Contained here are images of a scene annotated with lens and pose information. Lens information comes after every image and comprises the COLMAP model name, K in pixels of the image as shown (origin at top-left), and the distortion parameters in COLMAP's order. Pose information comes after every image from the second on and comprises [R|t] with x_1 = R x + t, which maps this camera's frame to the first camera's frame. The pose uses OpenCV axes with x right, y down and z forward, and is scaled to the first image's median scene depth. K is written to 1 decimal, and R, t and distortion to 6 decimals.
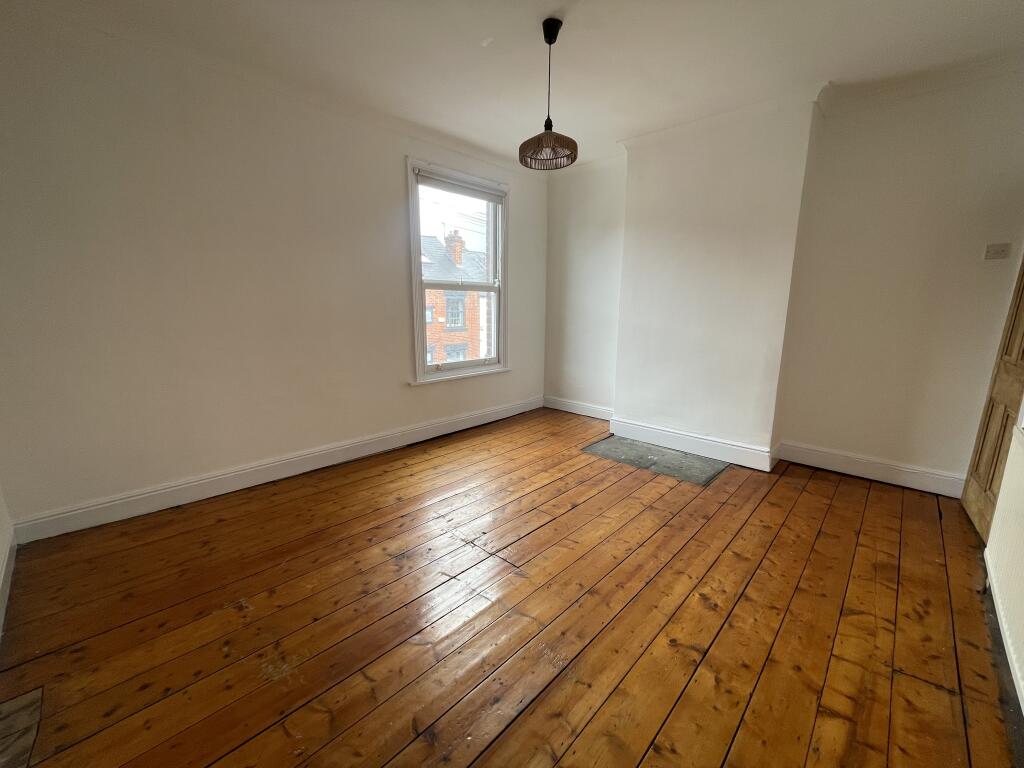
lens RADIAL K [[415.5, 0, 513.1], [0, 415.5, 385.9], [0, 0, 1]] dist [0.000385, -0.000181]
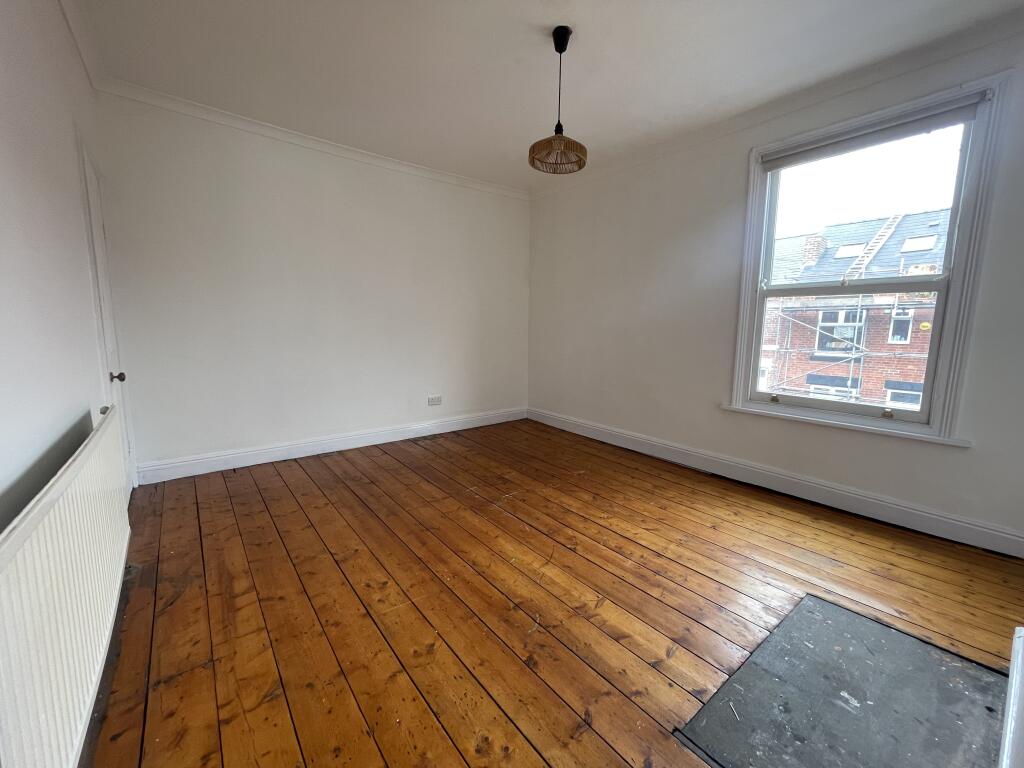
lens RADIAL K [[415.5, 0, 513.1], [0, 415.5, 385.9], [0, 0, 1]] dist [0.000385, -0.000181]
pose [[-0.142116, 0.128333, -0.981496, 0.729452], [-0.207808, 0.965594, 0.156343, -0.098658], [0.967791, 0.226181, -0.110558, 0.710674]]
